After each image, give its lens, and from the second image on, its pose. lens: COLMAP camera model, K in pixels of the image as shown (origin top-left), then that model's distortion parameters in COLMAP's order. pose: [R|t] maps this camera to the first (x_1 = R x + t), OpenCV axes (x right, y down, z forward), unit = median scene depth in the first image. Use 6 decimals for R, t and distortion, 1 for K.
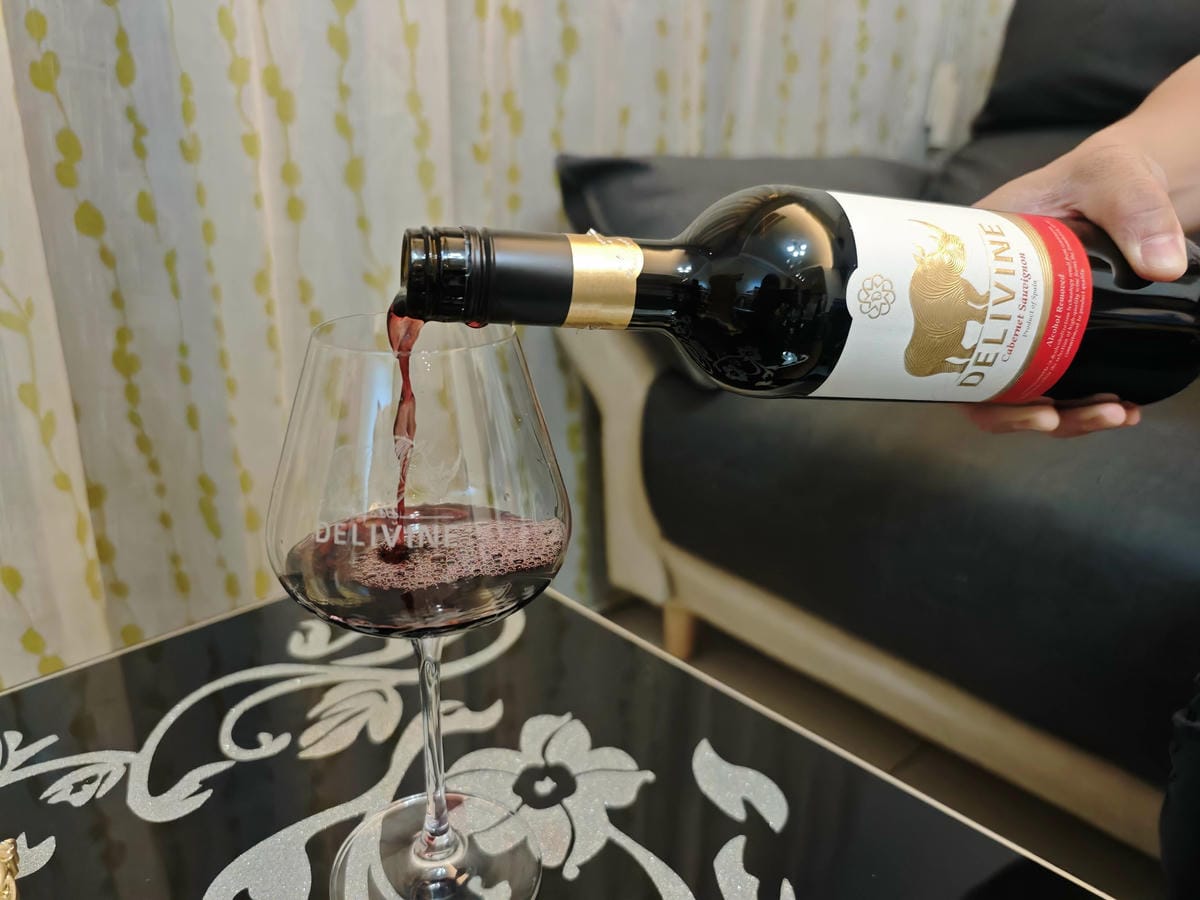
lens RADIAL K [[812.9, 0, 585.5], [0, 812.9, 446.6], [0, 0, 1]] dist [-0.013011, -0.003072]
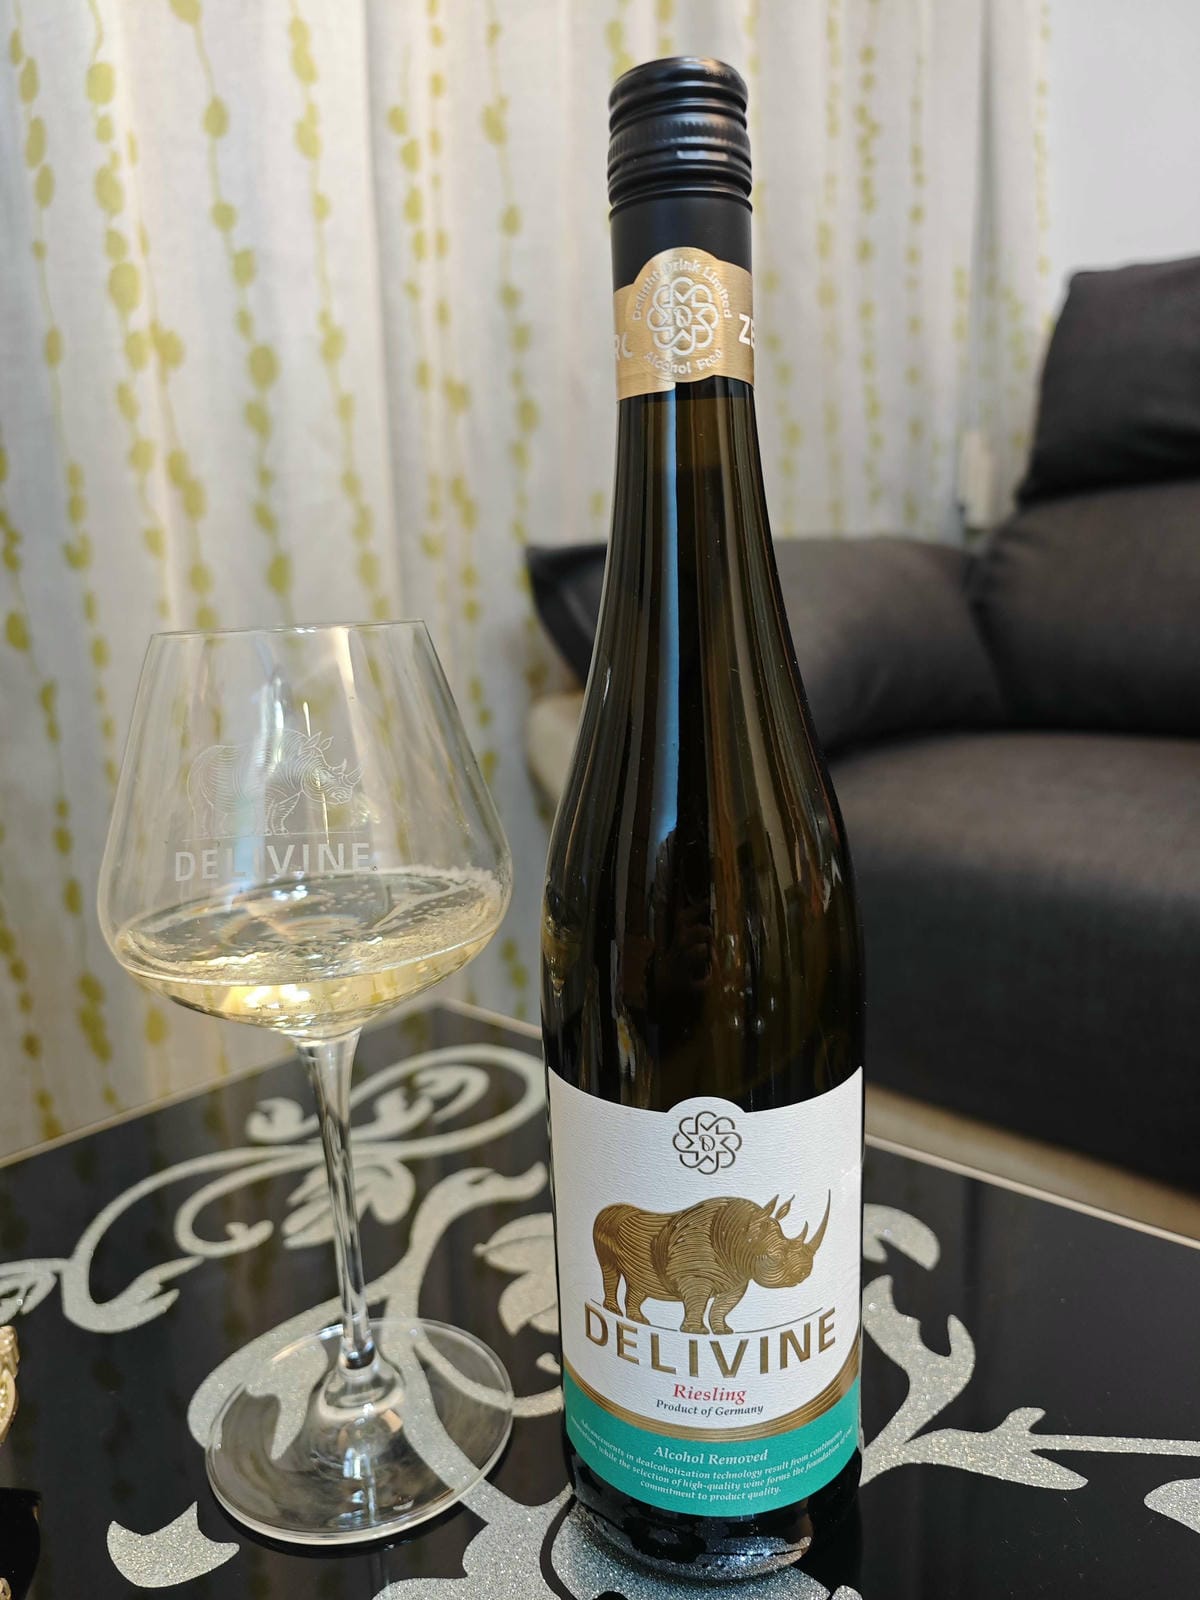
lens RADIAL K [[1093.1, 0, 589.7], [0, 1093.1, 794.8], [0, 0, 1]] dist [-0.023775, 0.002381]
pose [[0.996112, -0.074554, 0.046934, -0.049908], [0.081393, 0.982679, -0.166487, 0.090150], [-0.033709, 0.169660, 0.984926, -0.040169]]
